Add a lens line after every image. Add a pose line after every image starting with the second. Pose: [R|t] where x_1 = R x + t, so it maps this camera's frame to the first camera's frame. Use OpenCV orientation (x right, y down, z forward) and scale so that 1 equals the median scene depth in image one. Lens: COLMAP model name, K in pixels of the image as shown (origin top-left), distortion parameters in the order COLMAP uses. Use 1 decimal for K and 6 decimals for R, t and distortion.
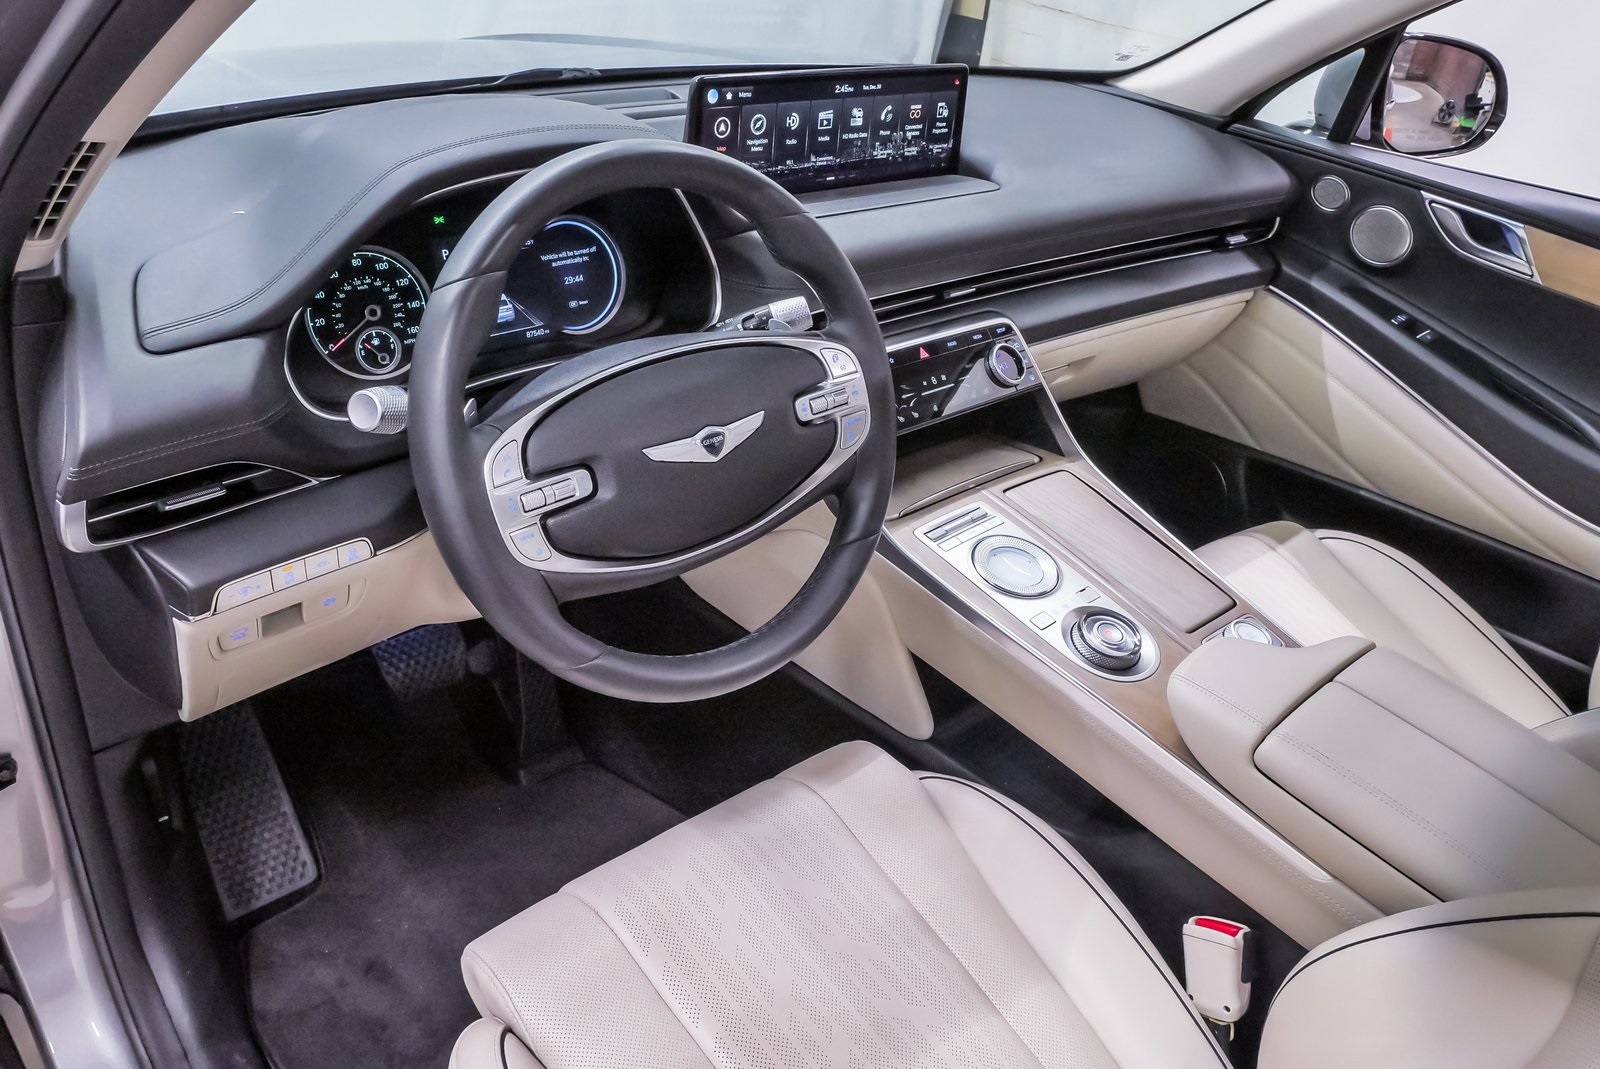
lens RADIAL K [[1172.4, 0, 798.9], [0, 1172.4, 530.6], [0, 0, 1]] dist [-0.047123, 0.025158]
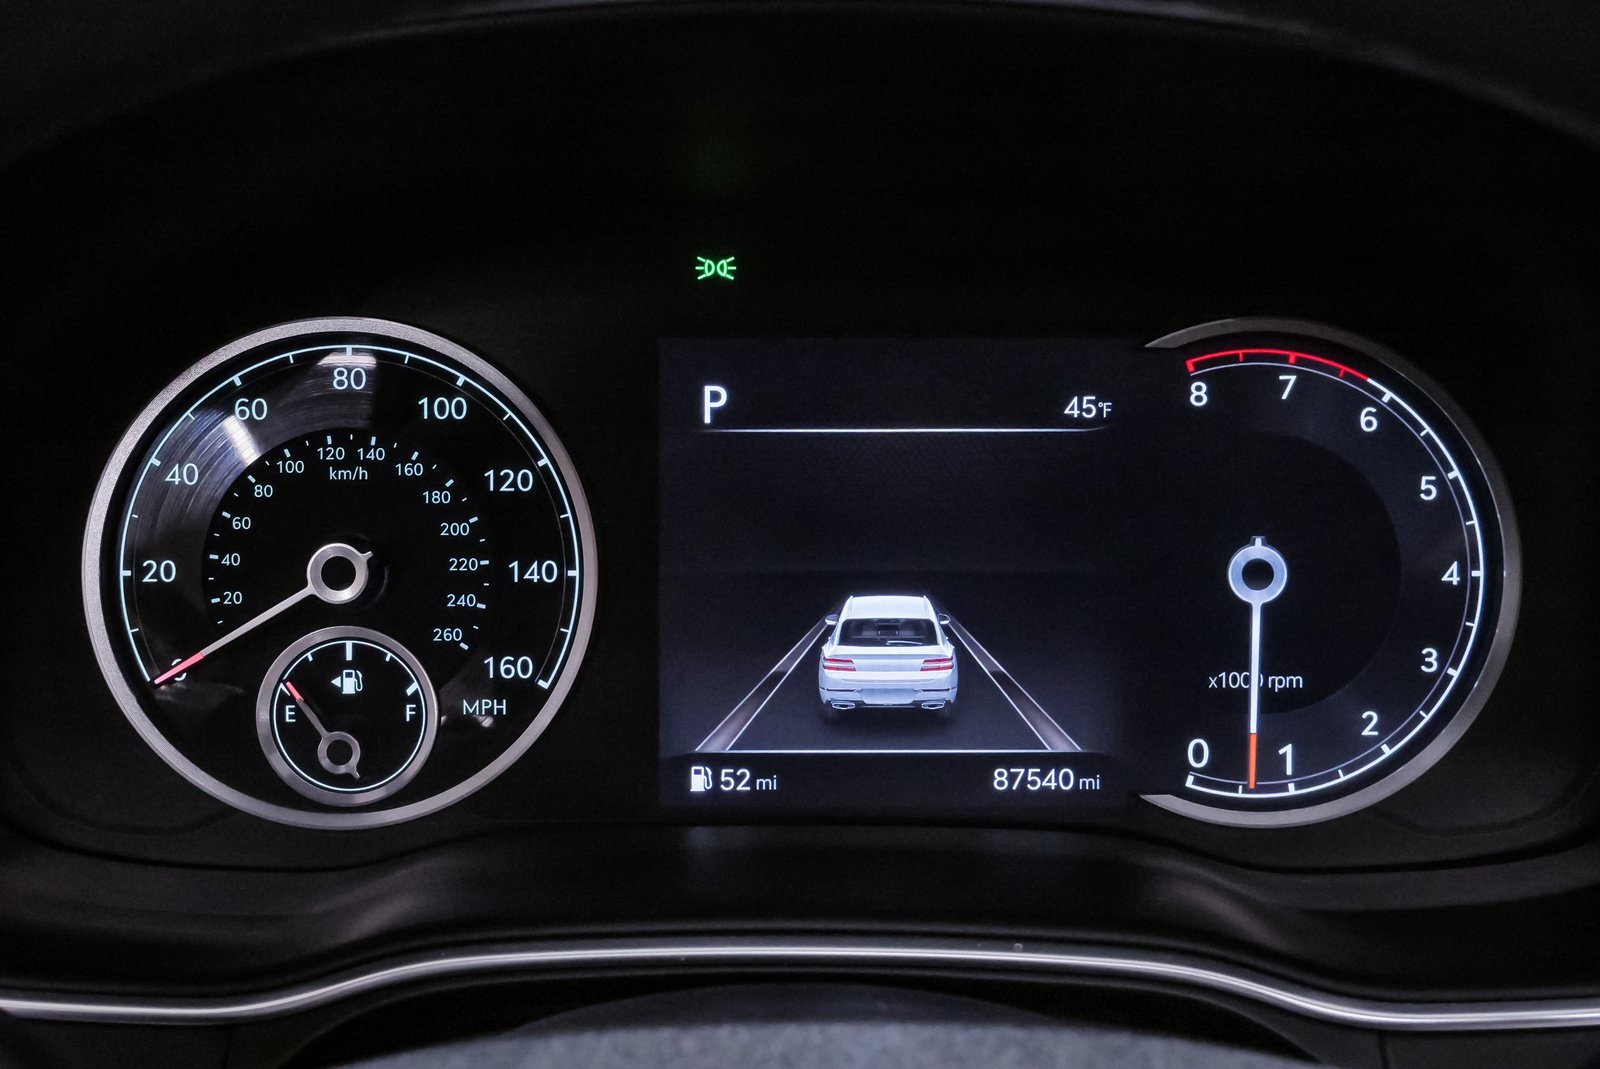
lens RADIAL K [[2125.7, 0, 786.9], [0, 2125.7, 538.8], [0, 0, 1]] dist [-0.044238, 0.000000]
pose [[0.746618, 0.152192, -0.647610, 0.009177], [-0.289591, 0.950759, -0.110430, -0.144363], [0.598915, 0.269991, 0.753927, 0.593039]]
